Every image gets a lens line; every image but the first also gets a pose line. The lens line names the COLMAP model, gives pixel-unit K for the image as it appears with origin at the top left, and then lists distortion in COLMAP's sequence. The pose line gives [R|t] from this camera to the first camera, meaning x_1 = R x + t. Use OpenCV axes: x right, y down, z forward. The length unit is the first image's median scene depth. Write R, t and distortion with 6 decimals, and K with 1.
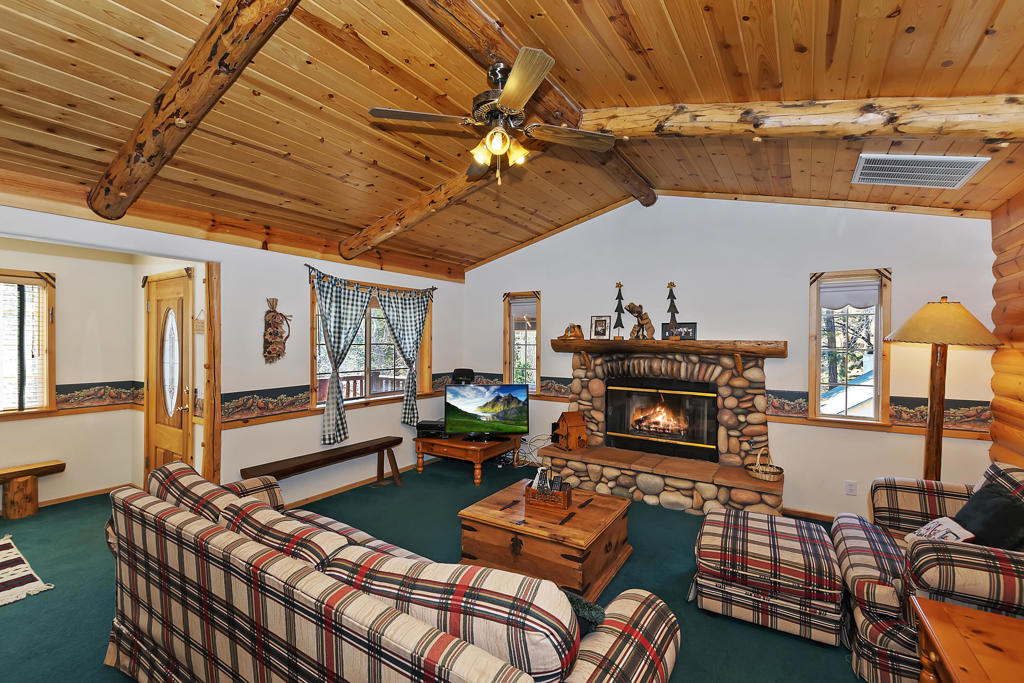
lens RADIAL K [[445.0, 0, 518.7], [0, 445.0, 347.5], [0, 0, 1]] dist [0.007106, -0.003338]
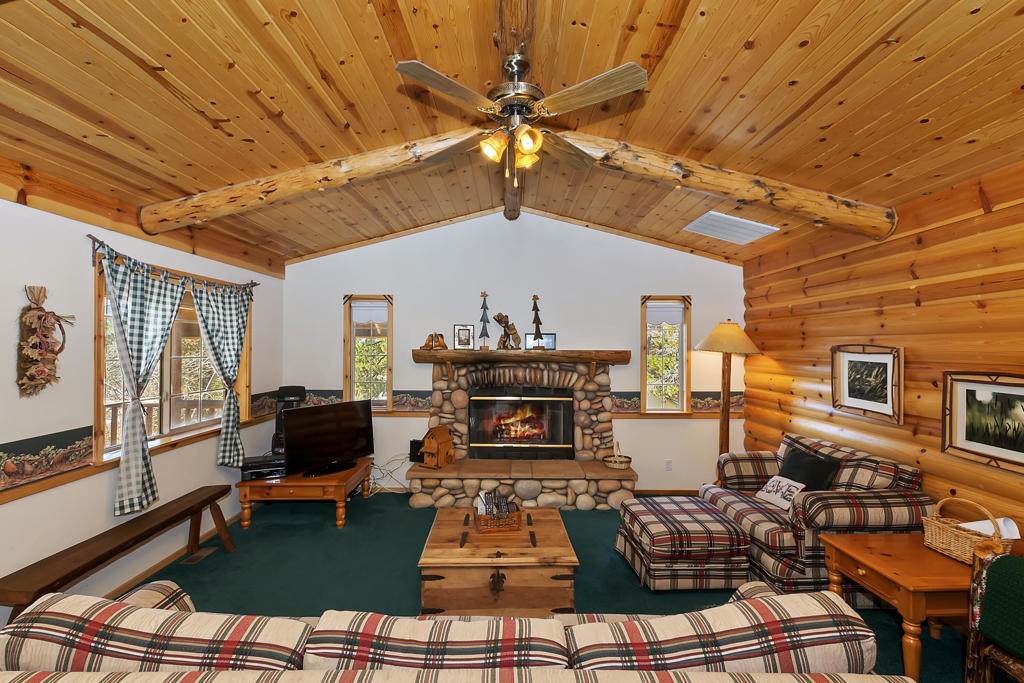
lens RADIAL K [[445.0, 0, 513.3], [0, 445.0, 343.9], [0, 0, 1]] dist [0.007106, -0.003338]
pose [[0.843851, 0.000392, 0.536578, -0.292825], [0.010690, 0.999789, -0.017543, -0.014131], [-0.536471, 0.020540, 0.843669, 0.132689]]
